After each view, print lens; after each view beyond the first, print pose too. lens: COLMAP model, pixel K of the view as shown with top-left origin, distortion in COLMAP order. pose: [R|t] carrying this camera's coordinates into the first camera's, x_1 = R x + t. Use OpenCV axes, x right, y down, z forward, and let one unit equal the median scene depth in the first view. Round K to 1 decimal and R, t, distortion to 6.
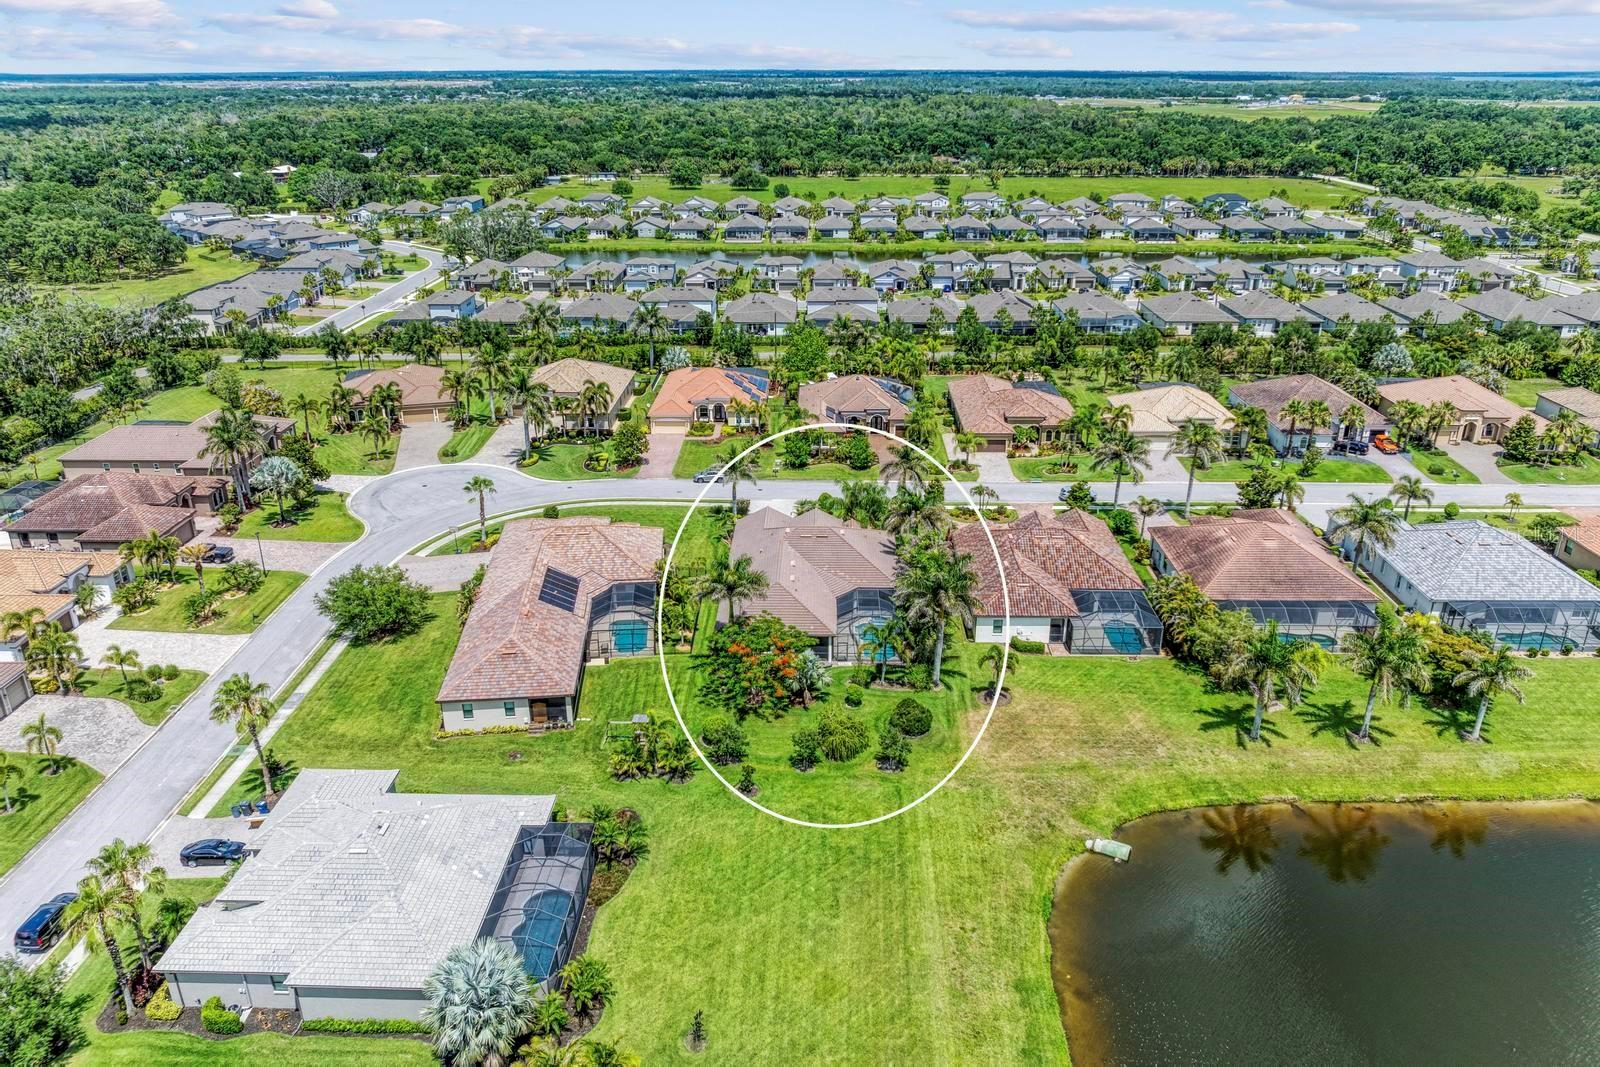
lens RADIAL K [[1127.9, 0, 799.5], [0, 1127.9, 532.9], [0, 0, 1]] dist [-0.011428, -0.011645]
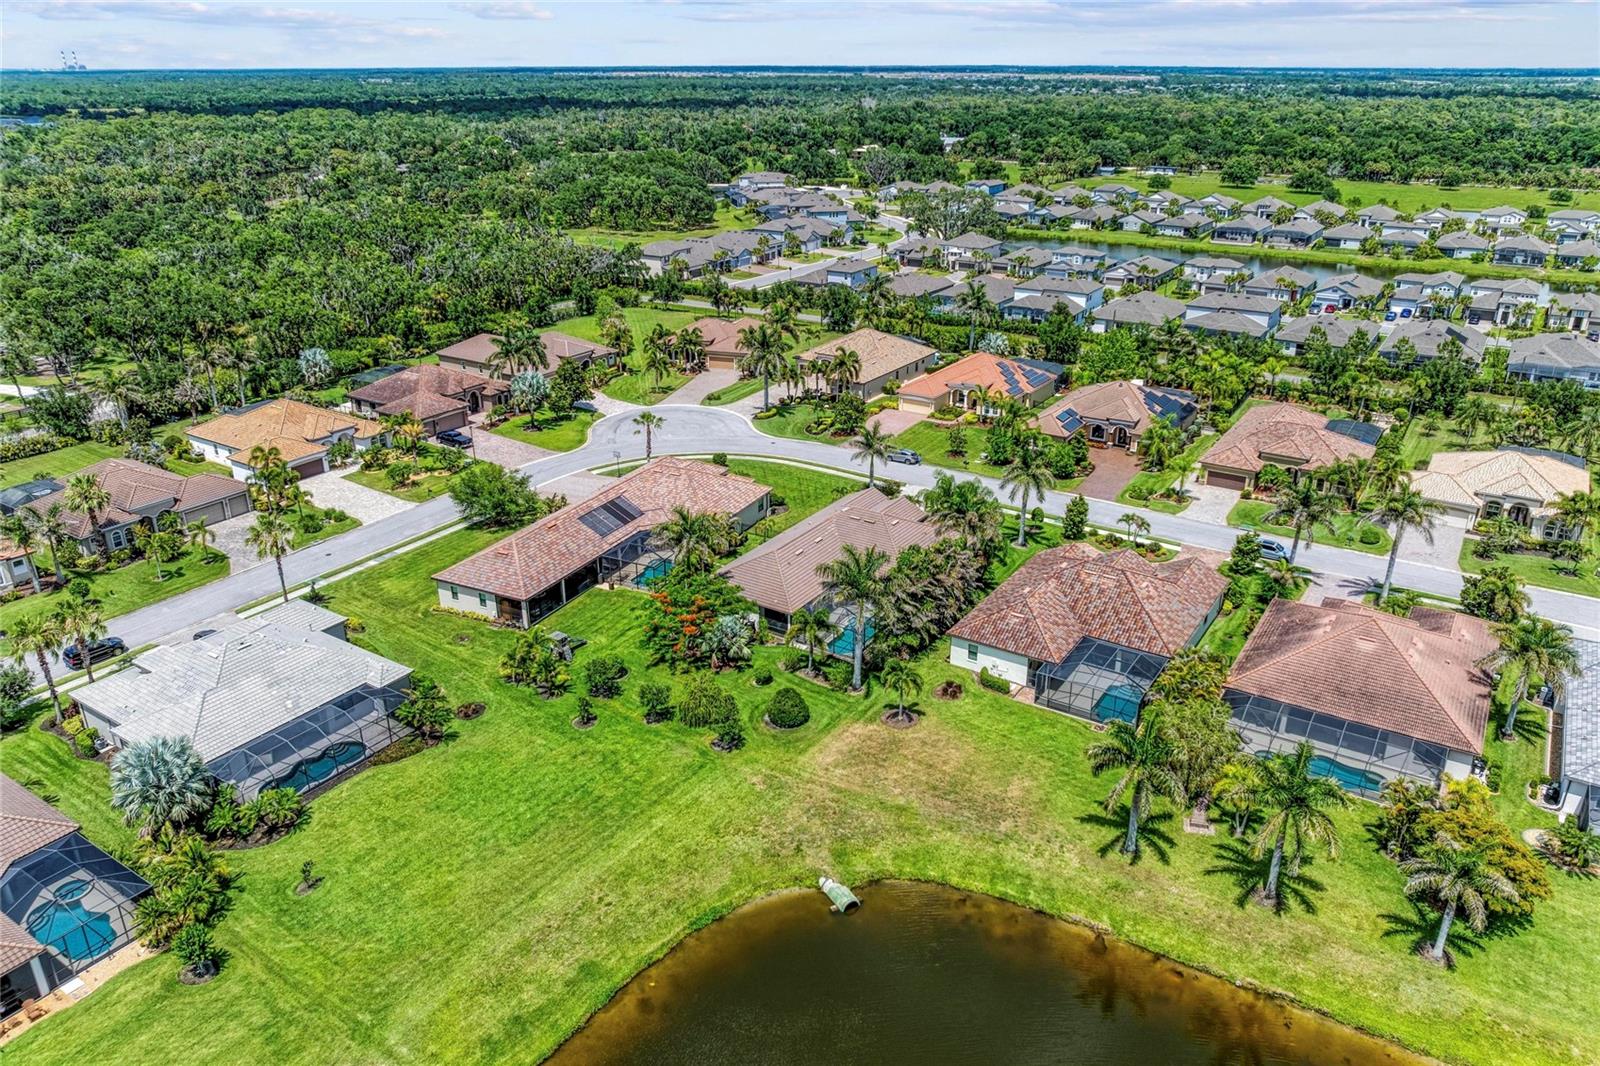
lens RADIAL K [[1127.9, 0, 800.3], [0, 1127.9, 534.3], [0, 0, 1]] dist [-0.011428, -0.011645]
pose [[0.848519, 0.204610, -0.488006, 0.304831], [-0.202600, 0.977566, 0.057601, -0.020414], [0.488844, 0.049994, 0.870938, 0.096893]]
